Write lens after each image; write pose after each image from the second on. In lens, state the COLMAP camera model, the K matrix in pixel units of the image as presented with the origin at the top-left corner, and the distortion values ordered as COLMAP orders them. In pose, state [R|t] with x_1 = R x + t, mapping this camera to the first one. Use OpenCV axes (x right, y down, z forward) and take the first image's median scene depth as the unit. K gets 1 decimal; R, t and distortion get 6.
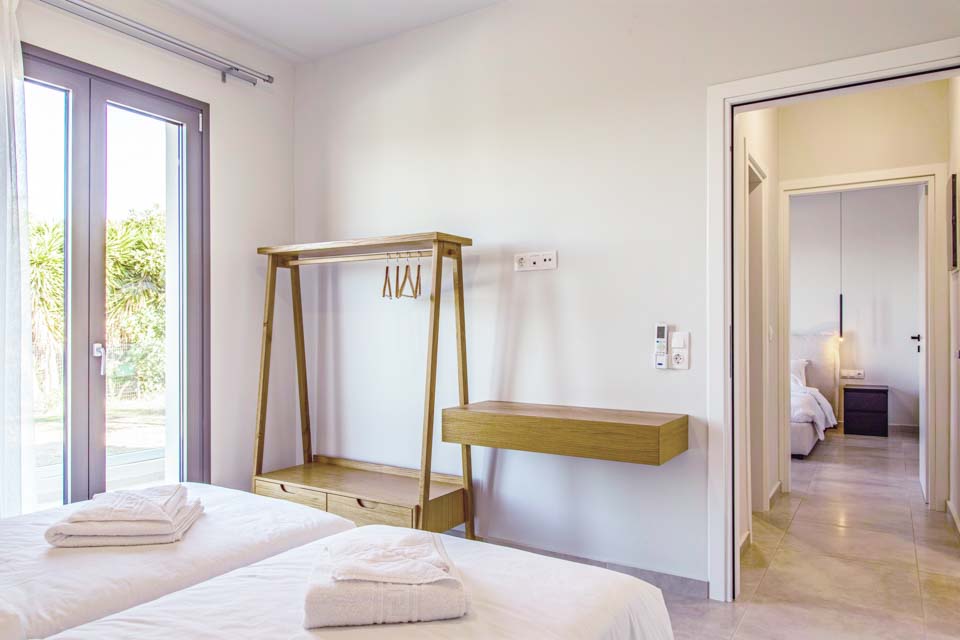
lens RADIAL K [[653.8, 0, 479.6], [0, 653.8, 323.4], [0, 0, 1]] dist [0.001948, 0.000224]
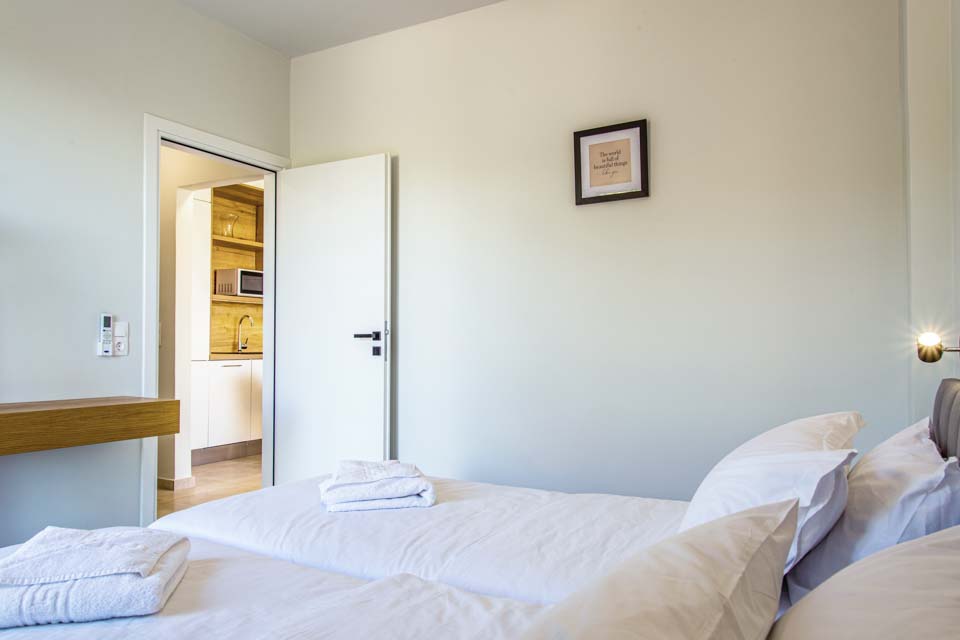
lens RADIAL K [[653.8, 0, 479.5], [0, 653.8, 323.3], [0, 0, 1]] dist [0.001948, 0.000224]
pose [[-0.054277, 0.037888, 0.997807, -1.449624], [-0.011090, 0.999195, -0.038544, 0.089488], [-0.998464, -0.013158, -0.053813, 0.800941]]
